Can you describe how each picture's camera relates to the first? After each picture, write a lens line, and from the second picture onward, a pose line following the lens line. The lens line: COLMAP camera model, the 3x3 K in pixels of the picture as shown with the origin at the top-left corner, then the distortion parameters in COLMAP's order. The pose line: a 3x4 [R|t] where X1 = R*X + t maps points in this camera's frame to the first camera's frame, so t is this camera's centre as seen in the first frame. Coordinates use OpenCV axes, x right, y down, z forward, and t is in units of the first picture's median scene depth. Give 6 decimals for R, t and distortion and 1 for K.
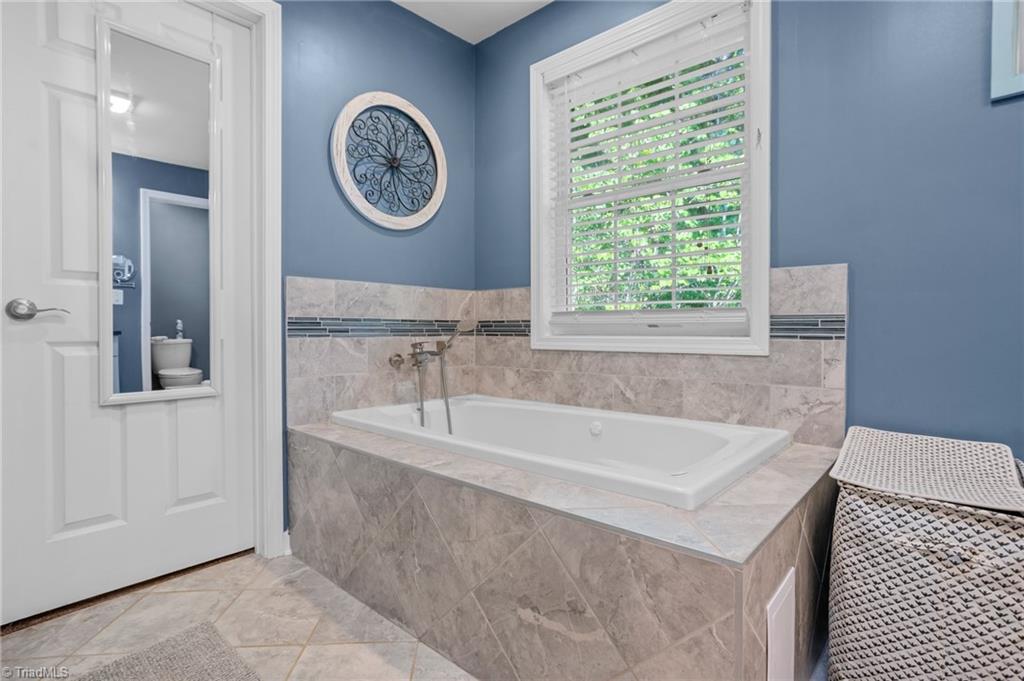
lens RADIAL K [[499.3, 0, 509.2], [0, 499.3, 339.8], [0, 0, 1]] dist [-0.069336, 0.038295]
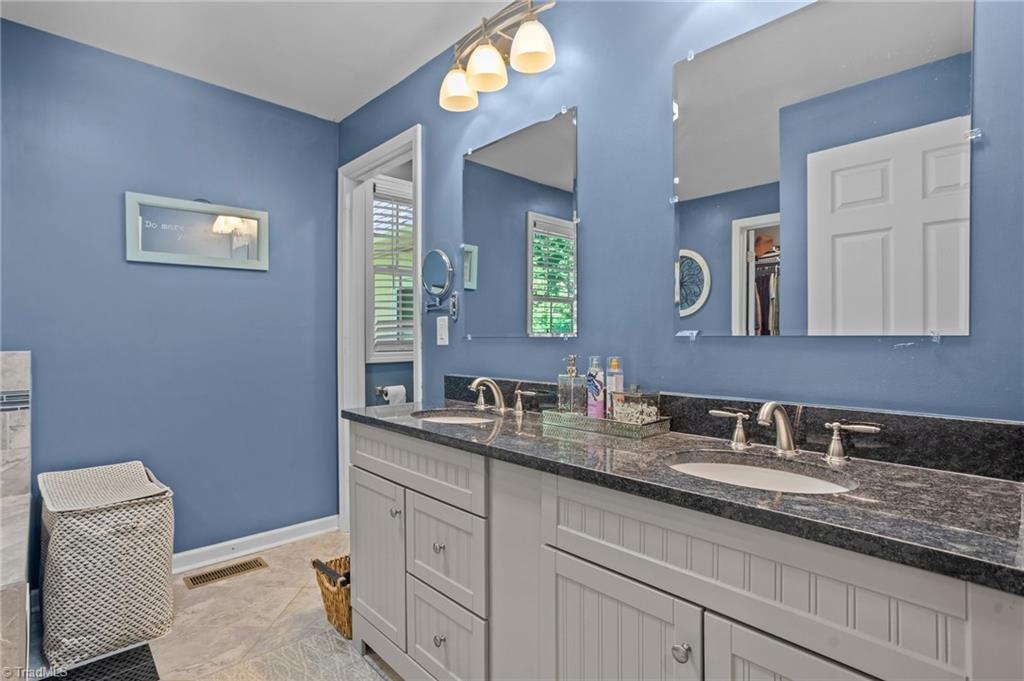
lens RADIAL K [[499.3, 0, 509.2], [0, 499.3, 339.8], [0, 0, 1]] dist [-0.069336, 0.038295]
pose [[0.067681, 0.001475, 0.997706, -0.566425], [0.026257, 0.999650, -0.003259, -0.161197], [-0.997361, 0.026417, 0.067618, -0.412901]]
